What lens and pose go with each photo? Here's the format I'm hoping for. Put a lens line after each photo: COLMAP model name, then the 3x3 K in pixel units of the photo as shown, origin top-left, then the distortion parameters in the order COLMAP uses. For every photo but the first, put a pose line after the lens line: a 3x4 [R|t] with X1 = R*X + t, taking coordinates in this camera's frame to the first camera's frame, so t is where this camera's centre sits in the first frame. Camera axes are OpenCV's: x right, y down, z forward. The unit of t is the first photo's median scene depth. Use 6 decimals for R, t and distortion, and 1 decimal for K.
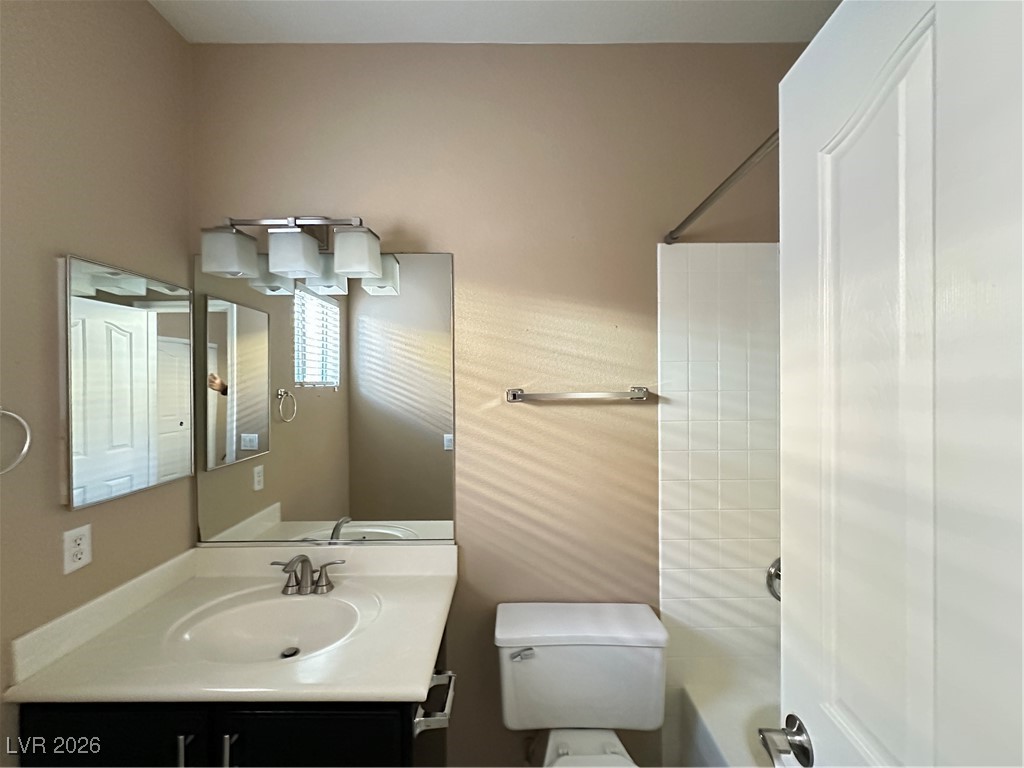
lens RADIAL K [[410.8, 0, 515.2], [0, 410.8, 385.4], [0, 0, 1]] dist [-0.000912, 0.000034]
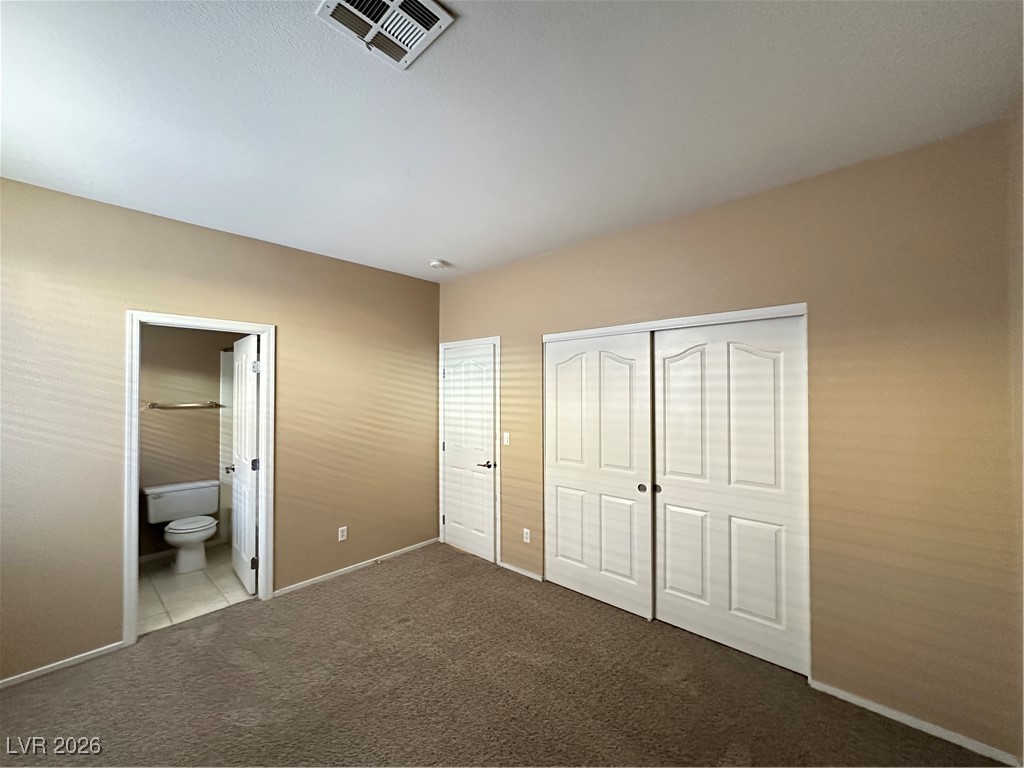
lens RADIAL K [[410.8, 0, 514.7], [0, 410.8, 388.4], [0, 0, 1]] dist [-0.000912, 0.000034]
pose [[0.678971, 0.013146, 0.734048, -0.351544], [-0.002424, 0.999874, -0.015665, -0.049419], [-0.734161, 0.008856, 0.678917, -2.413914]]
